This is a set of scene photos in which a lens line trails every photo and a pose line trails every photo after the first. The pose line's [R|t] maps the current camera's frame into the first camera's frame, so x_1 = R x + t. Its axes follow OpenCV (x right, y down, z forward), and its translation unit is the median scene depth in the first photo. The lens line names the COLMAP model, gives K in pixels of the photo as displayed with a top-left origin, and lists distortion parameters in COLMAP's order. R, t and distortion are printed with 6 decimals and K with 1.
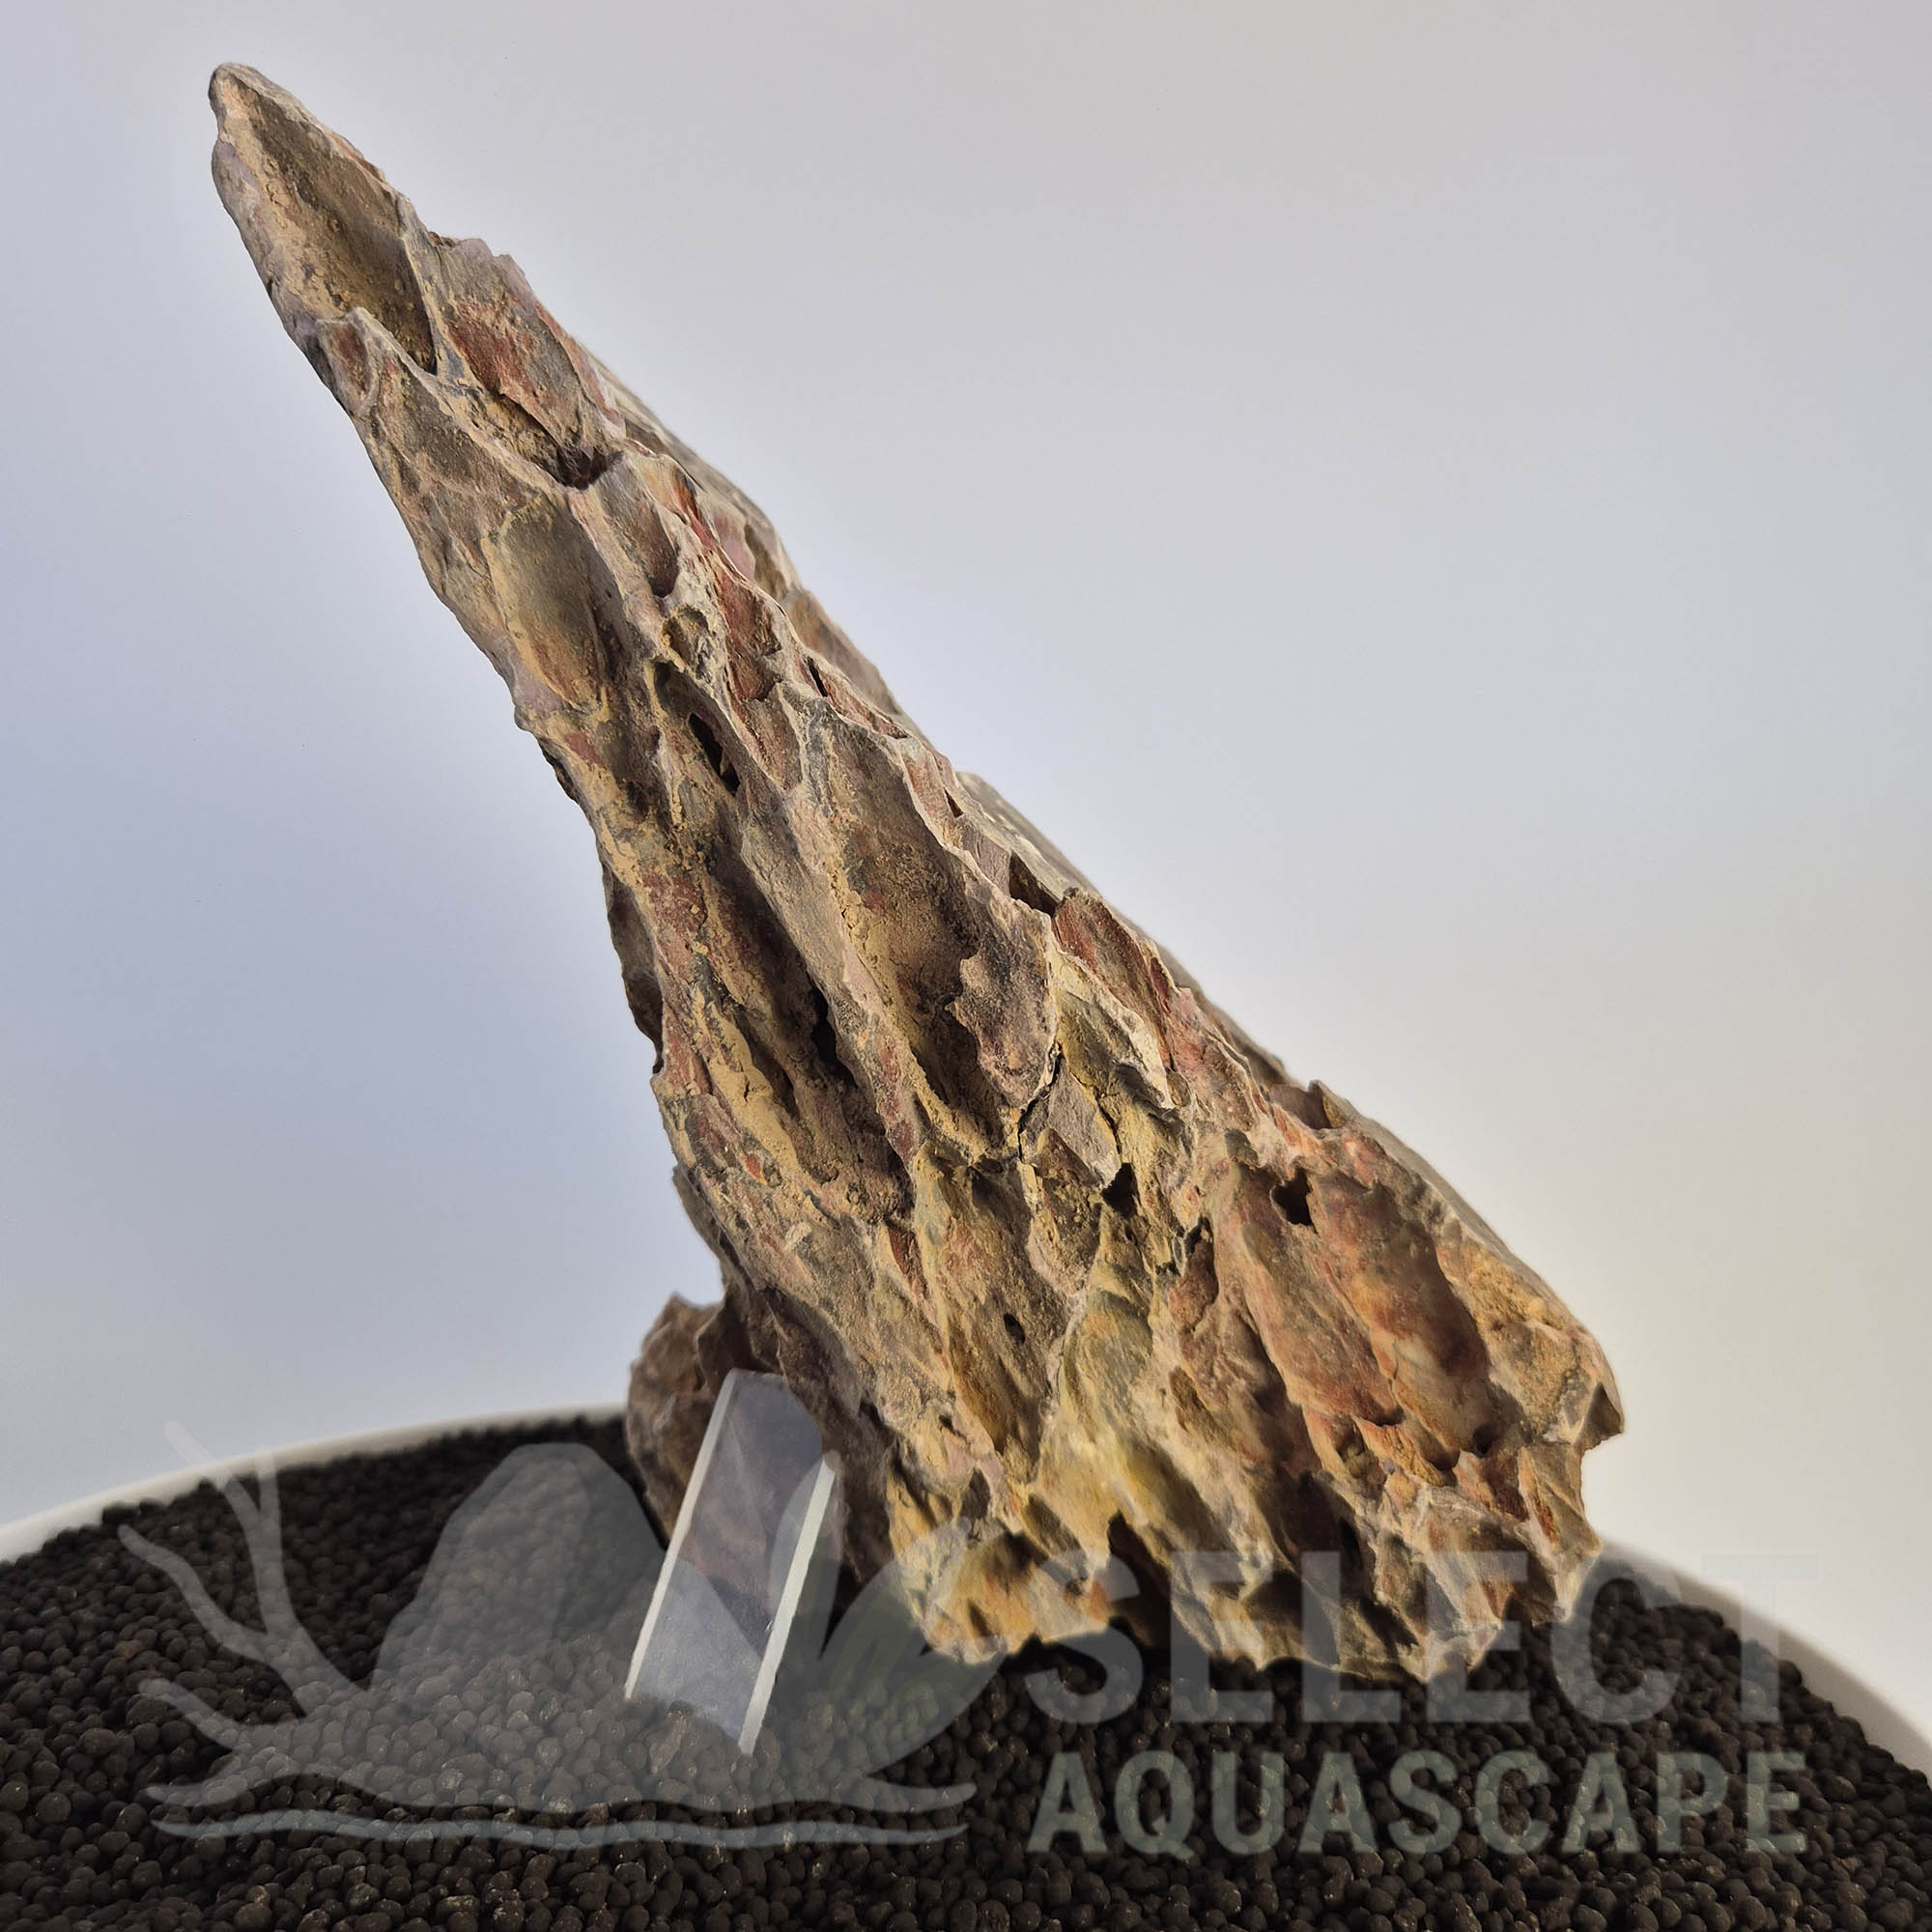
lens RADIAL K [[1795.5, 0, 955.1], [0, 1795.5, 966.1], [0, 0, 1]] dist [-0.000969, 0.000000]
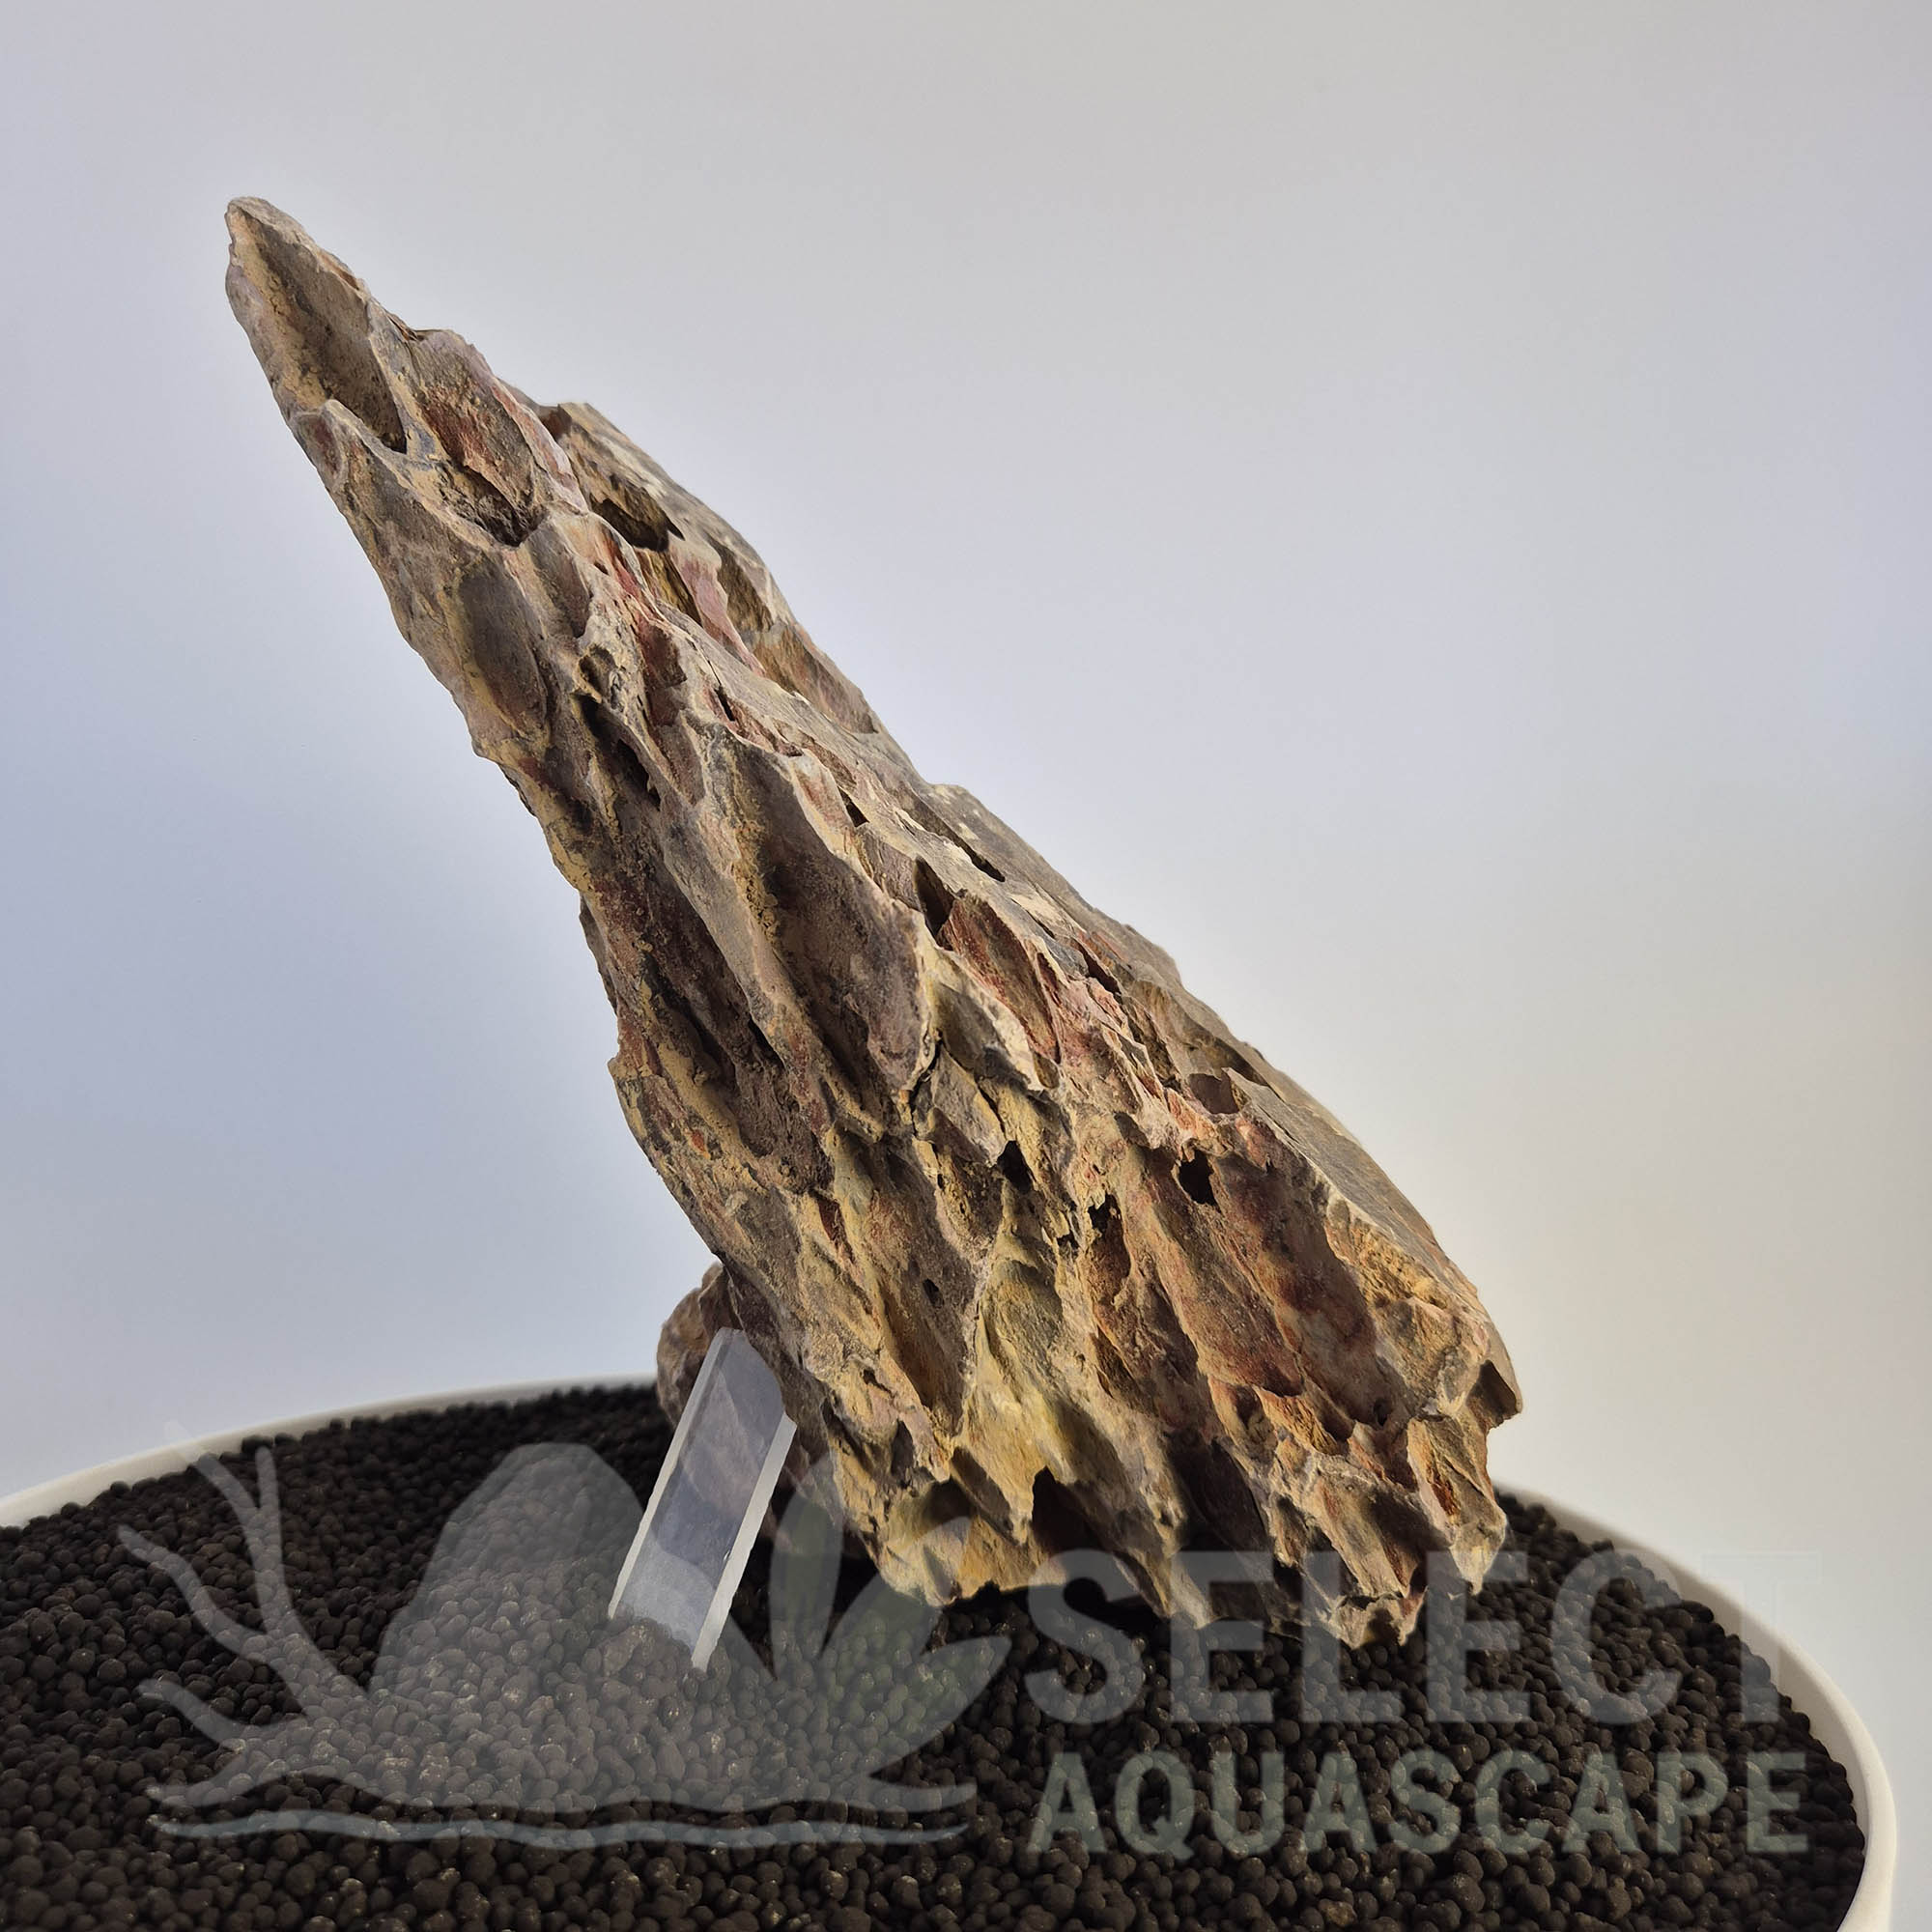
lens RADIAL K [[1795.5, 0, 962.7], [0, 1795.5, 967.4], [0, 0, 1]] dist [-0.000969, 0.000000]
pose [[0.986093, -0.002198, -0.166178, 0.237446], [0.001553, 0.999991, -0.004012, 0.008207], [0.166185, 0.003698, 0.986088, -0.077349]]
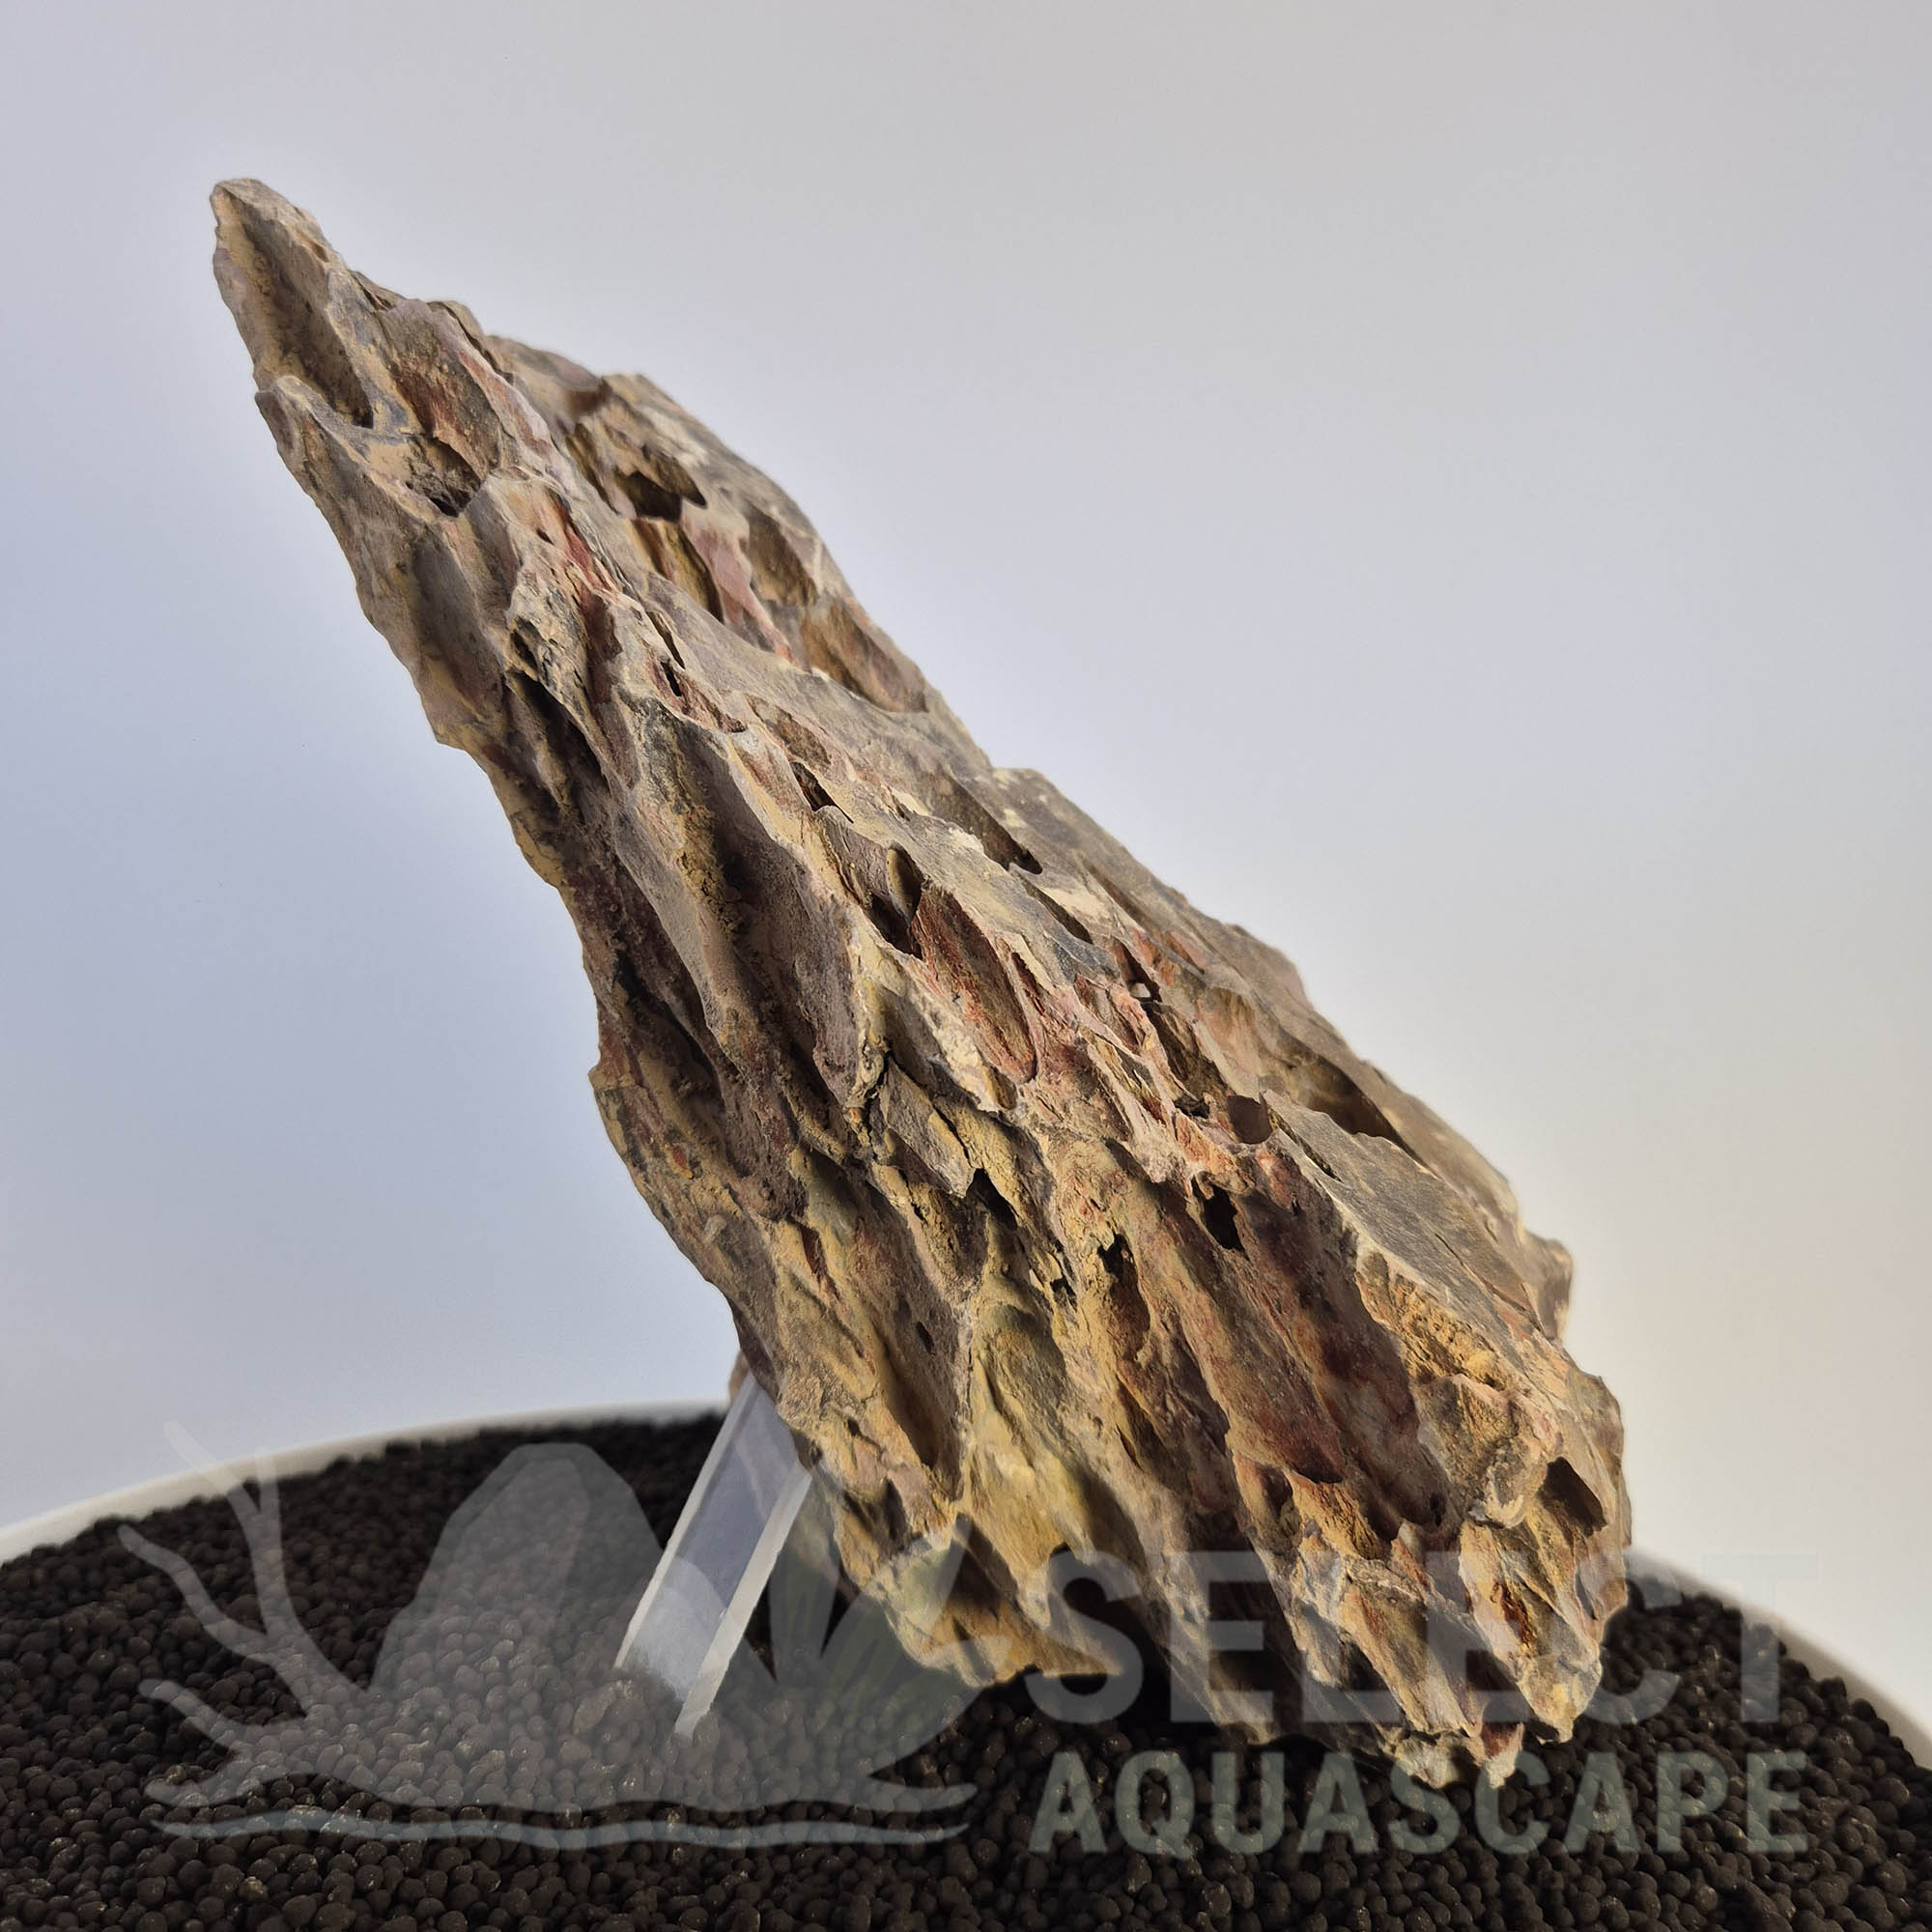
lens RADIAL K [[1795.5, 0, 962.6], [0, 1795.5, 967.1], [0, 0, 1]] dist [-0.000969, 0.000000]
pose [[0.919981, -0.000517, -0.391963, 0.440384], [-0.004379, 0.999923, -0.011596, 0.013647], [0.391939, 0.012385, 0.919908, 0.118317]]
